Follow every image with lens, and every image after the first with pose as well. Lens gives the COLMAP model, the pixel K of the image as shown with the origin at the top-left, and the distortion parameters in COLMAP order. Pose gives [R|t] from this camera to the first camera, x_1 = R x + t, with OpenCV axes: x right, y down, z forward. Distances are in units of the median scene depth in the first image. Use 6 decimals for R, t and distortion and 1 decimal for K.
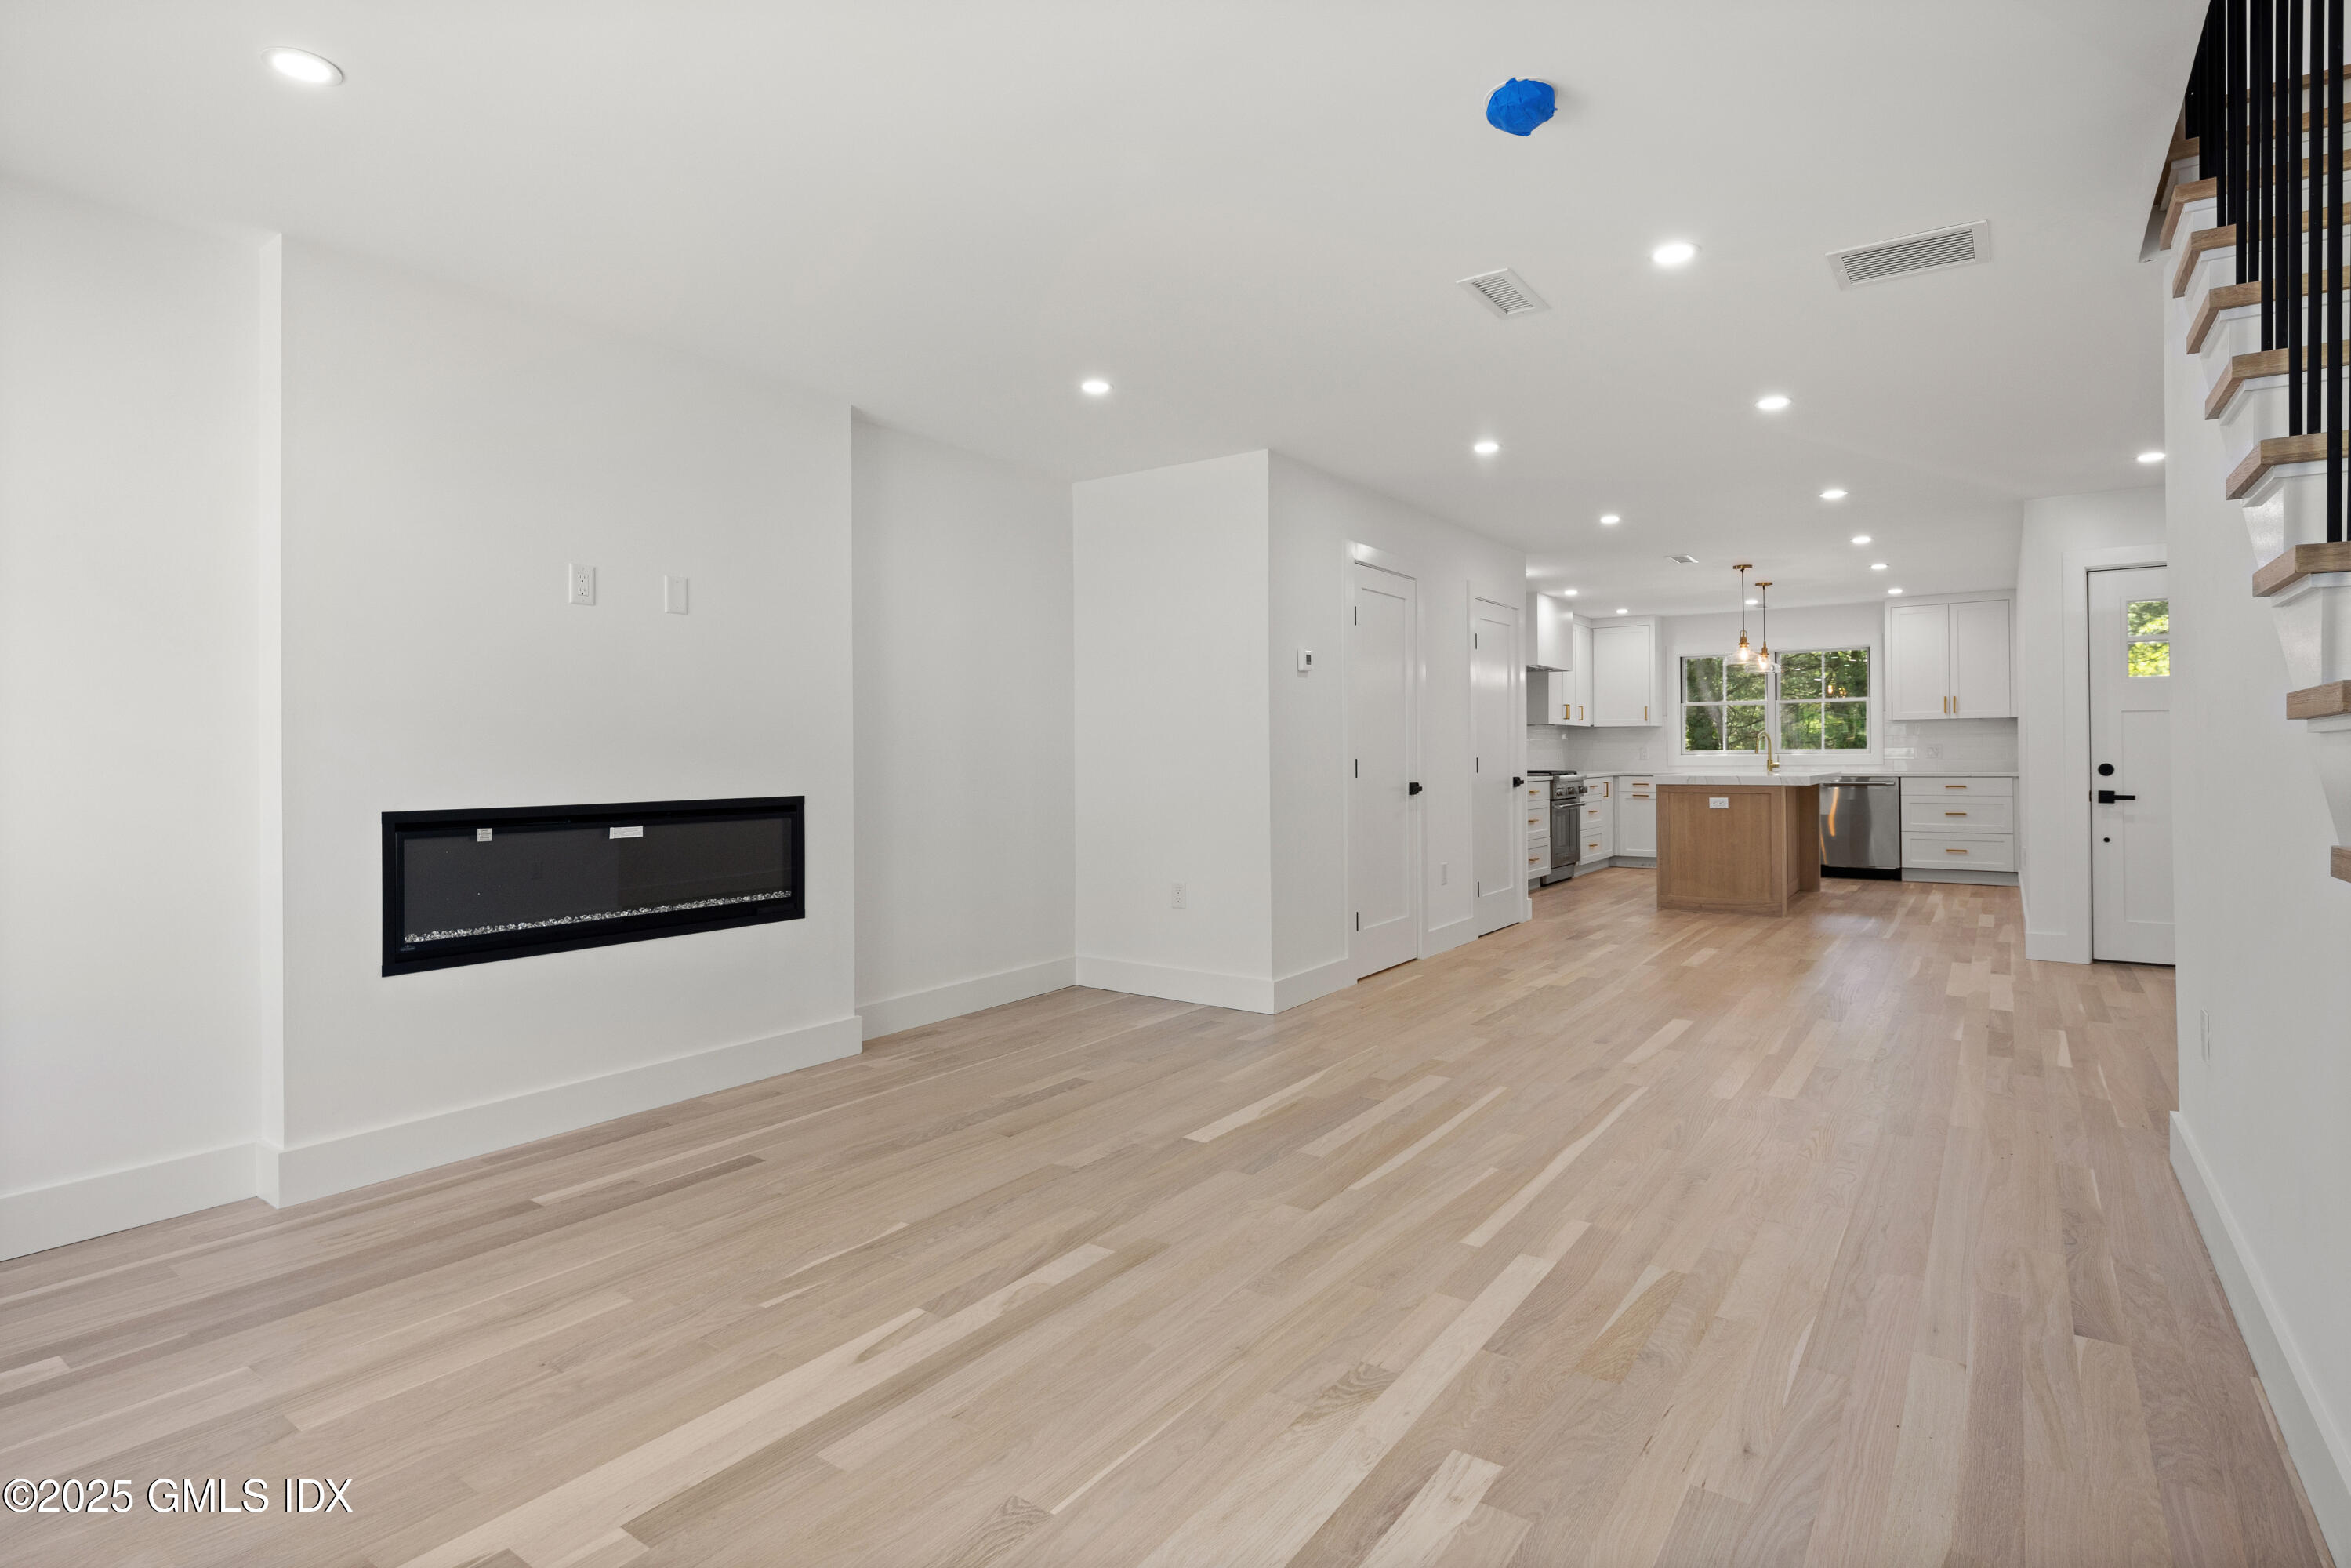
lens RADIAL K [[1162.9, 0, 1165.3], [0, 1162.9, 765.9], [0, 0, 1]] dist [0.001830, 0.000040]
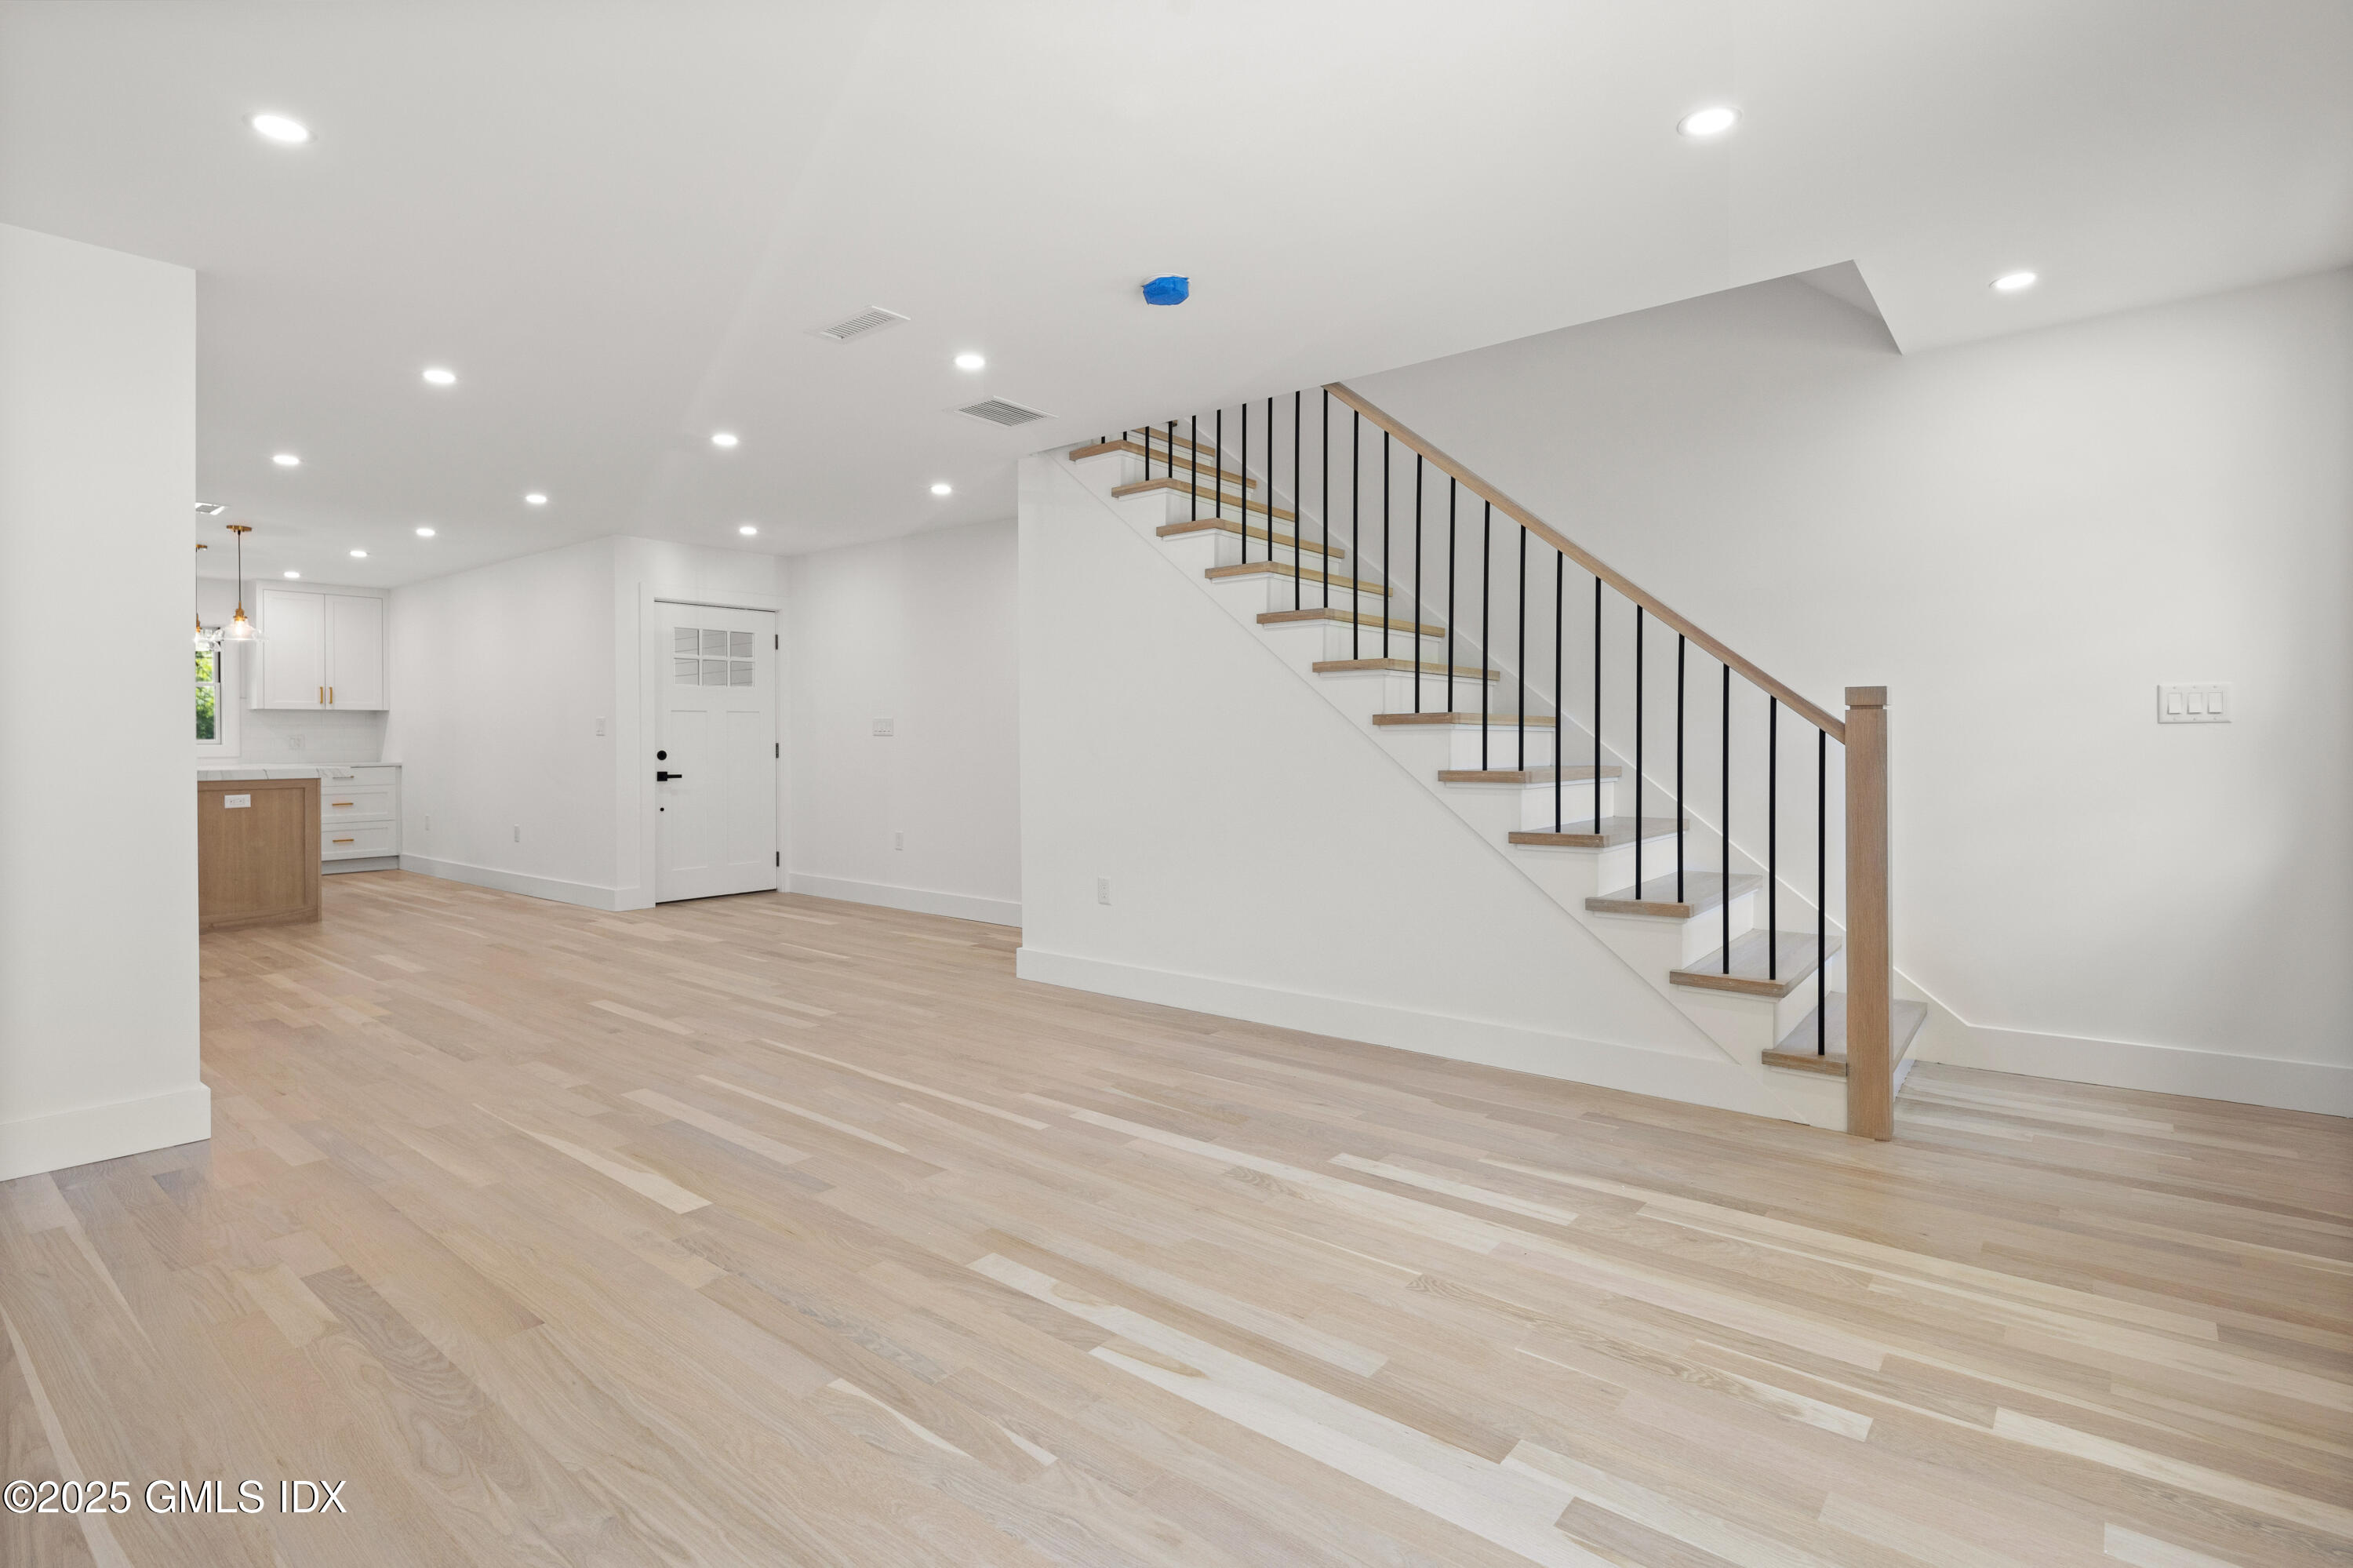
lens RADIAL K [[1154.9, 0, 1175.0], [0, 1154.9, 746.6], [0, 0, 1]] dist [0.003042, 0.000032]
pose [[0.065455, -0.001161, 0.997855, -0.828046], [0.013465, 0.999909, 0.000280, 0.001712], [-0.997765, 0.013418, 0.065465, 0.658963]]
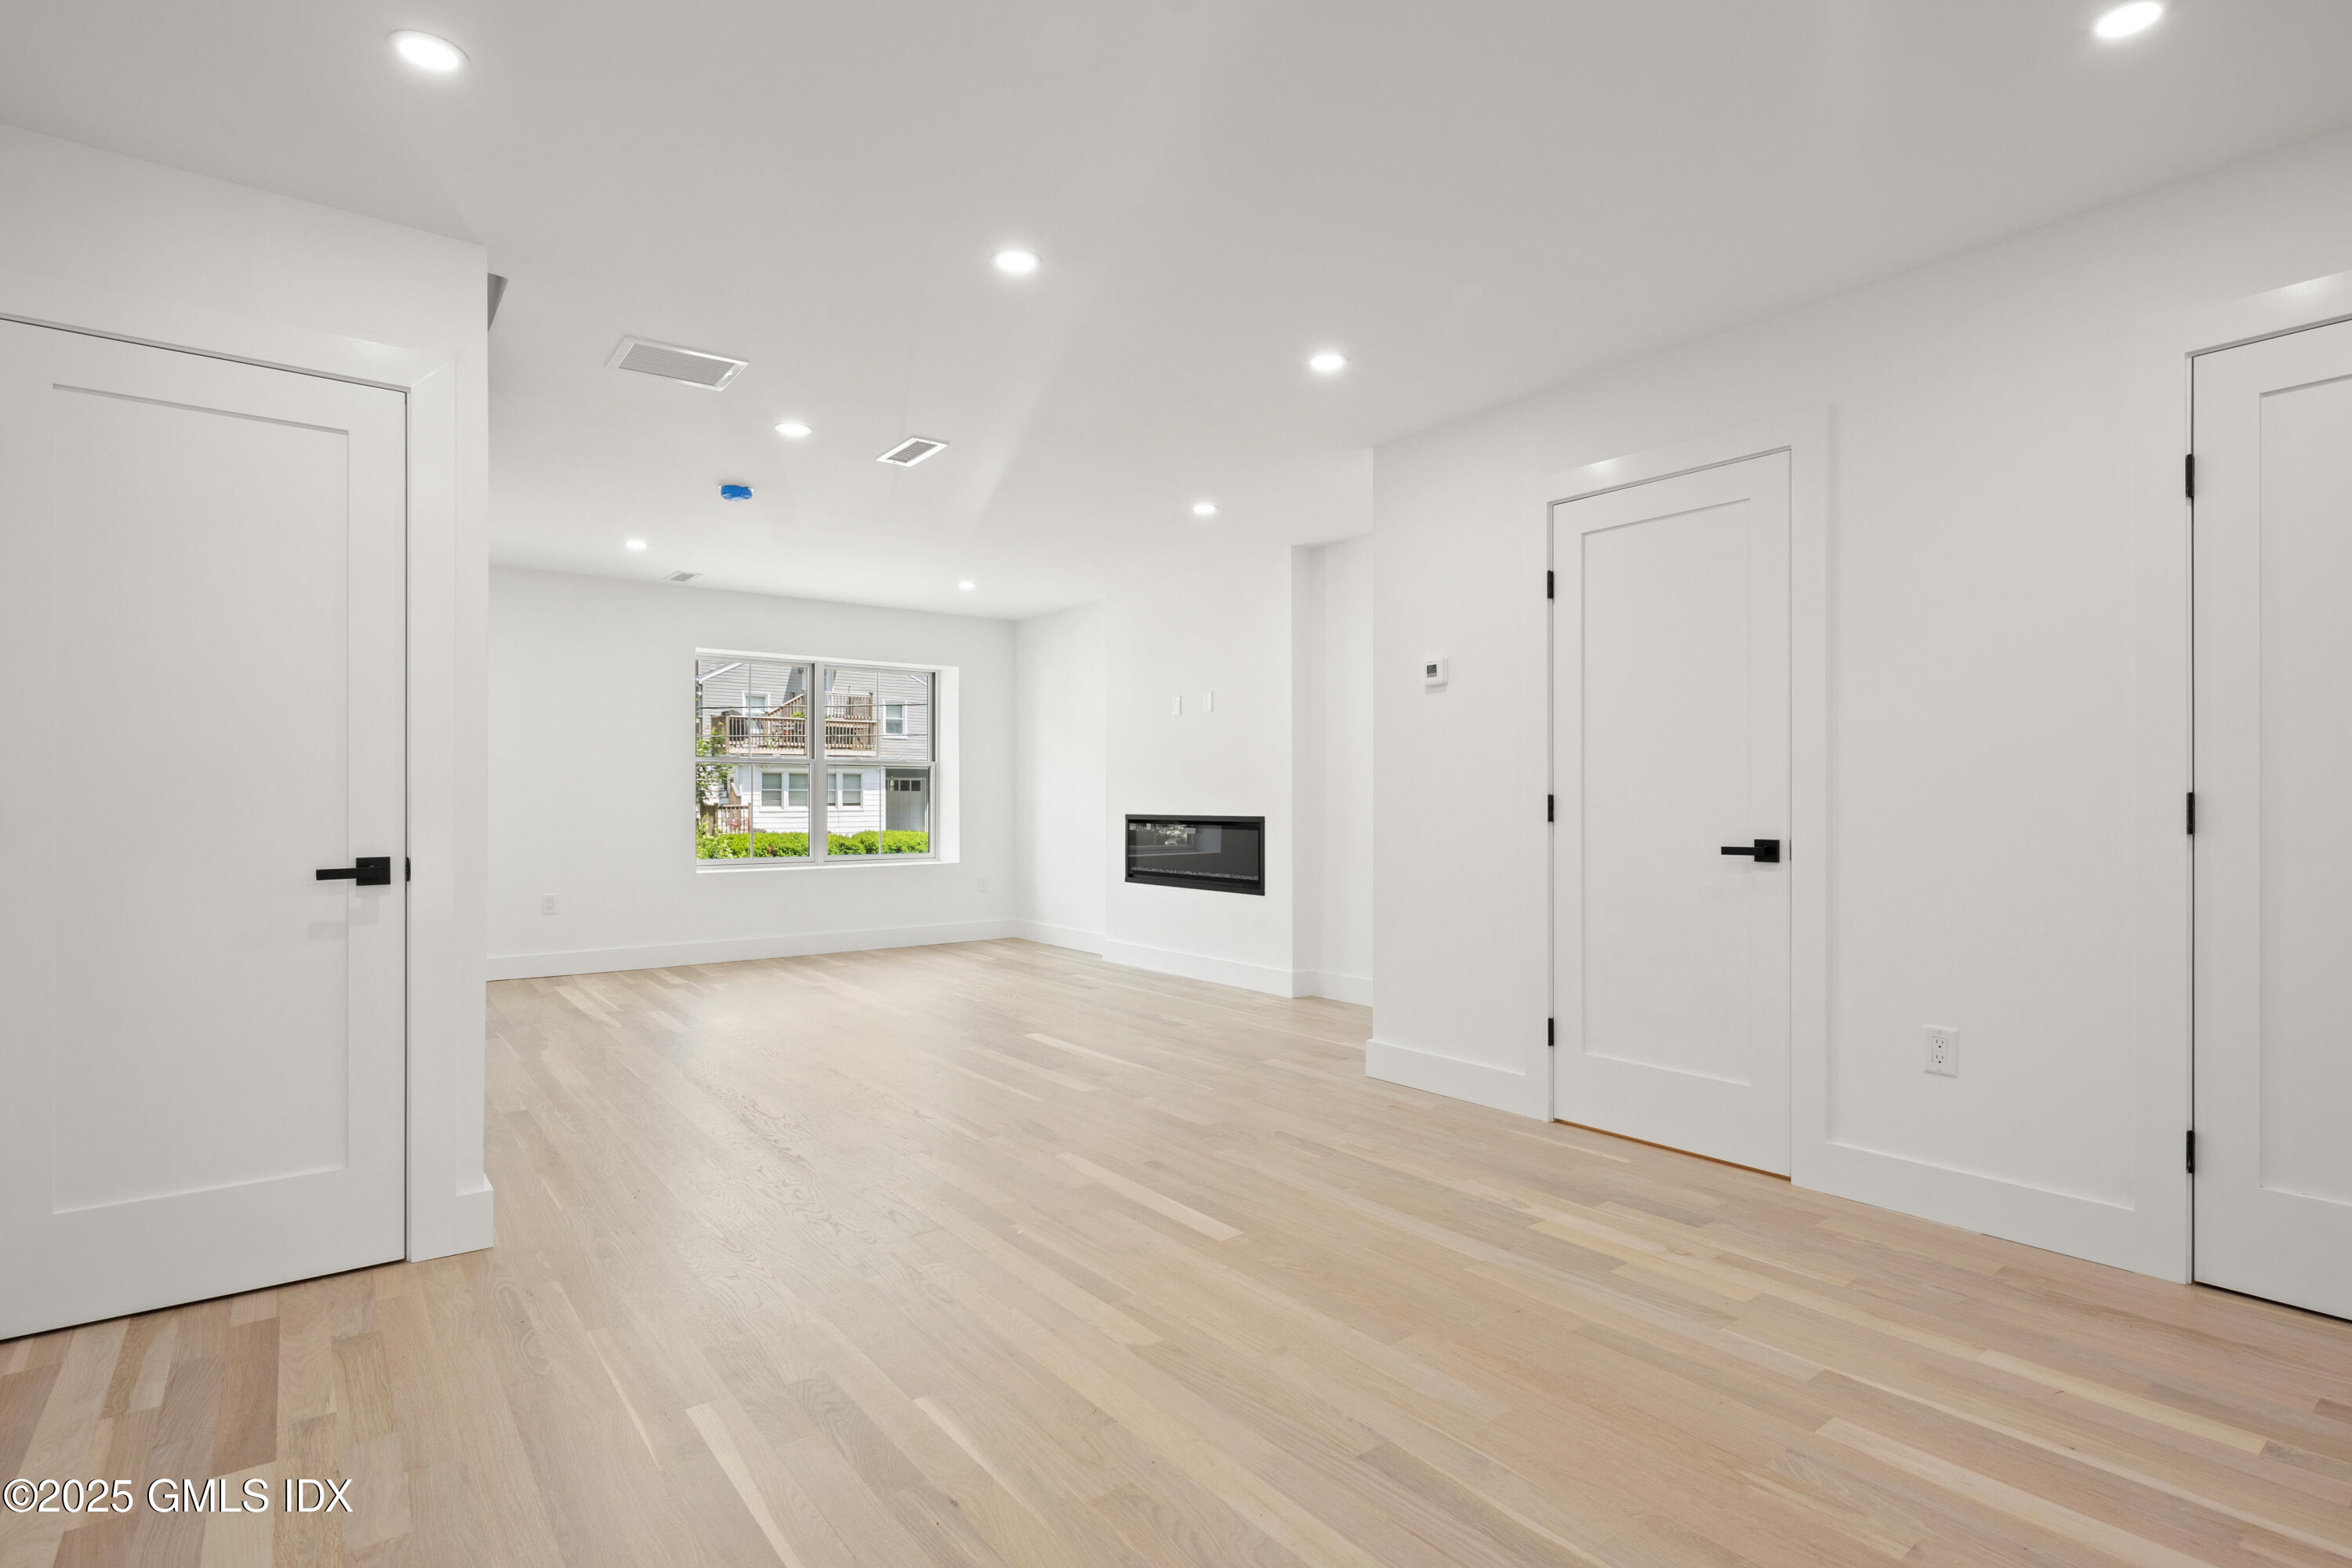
lens RADIAL K [[1135.2, 0, 1179.8], [0, 1135.2, 800.0], [0, 0, 1]] dist [-0.000364, -0.000138]
pose [[-0.282905, 0.006379, -0.959127, 1.564222], [-0.007482, 0.999933, 0.008857, -0.011692], [0.959119, 0.009682, -0.282838, 1.767792]]
